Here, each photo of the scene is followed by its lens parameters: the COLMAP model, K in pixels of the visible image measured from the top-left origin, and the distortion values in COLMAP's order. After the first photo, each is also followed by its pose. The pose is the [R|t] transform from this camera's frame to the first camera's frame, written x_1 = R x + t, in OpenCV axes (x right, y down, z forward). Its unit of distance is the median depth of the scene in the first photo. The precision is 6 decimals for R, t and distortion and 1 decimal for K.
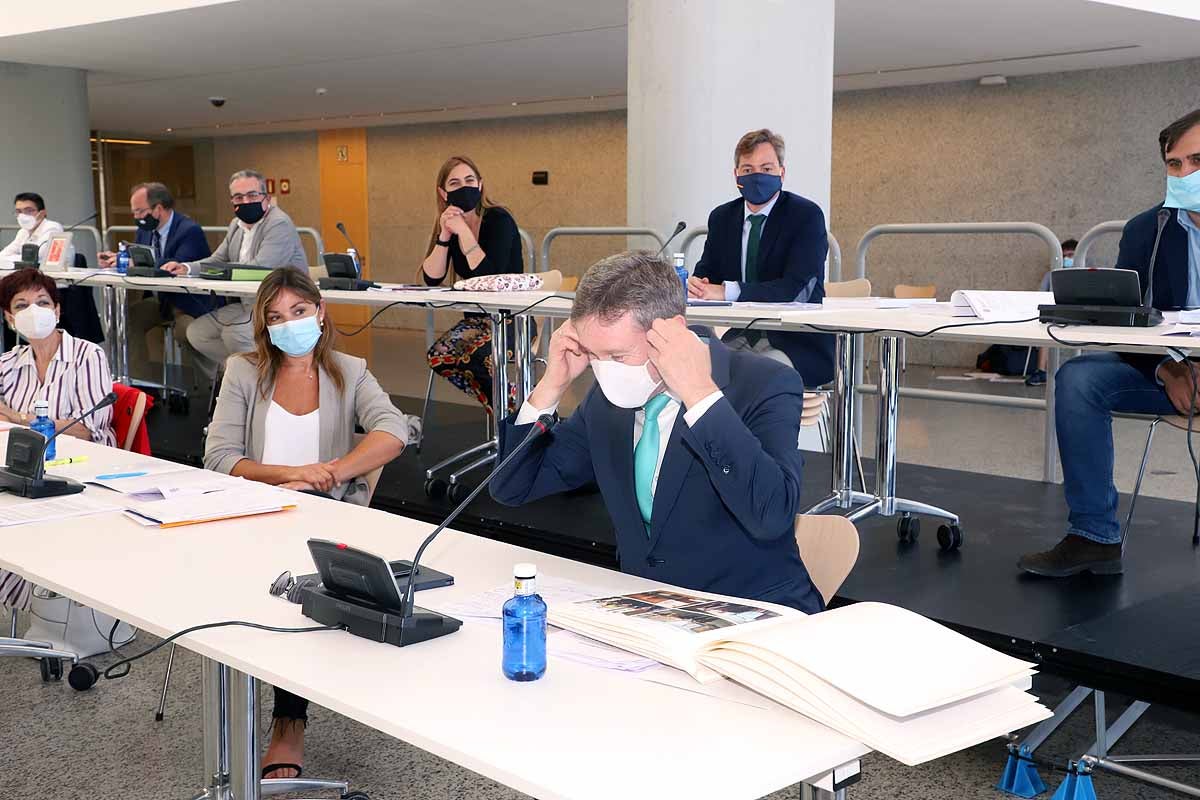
lens RADIAL K [[1403.9, 0, 597.2], [0, 1403.9, 397.8], [0, 0, 1]] dist [0.135460, 0.000000]
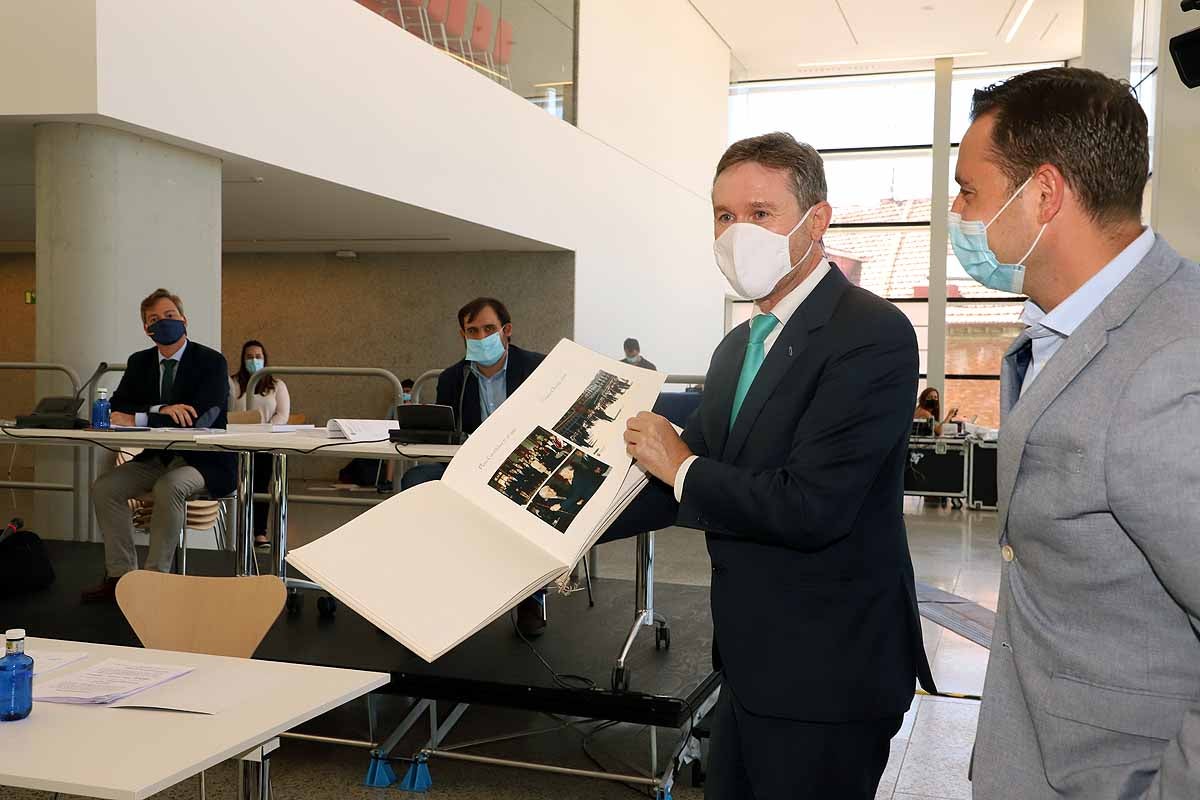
lens RADIAL K [[1194.8, 0, 609.4], [0, 1194.8, 390.4], [0, 0, 1]] dist [0.041647, 0.000000]
pose [[0.884227, 0.010000, 0.466951, -0.036361], [0.035763, 0.995386, -0.089038, 0.006795], [-0.465687, 0.095429, 0.879789, -0.106707]]
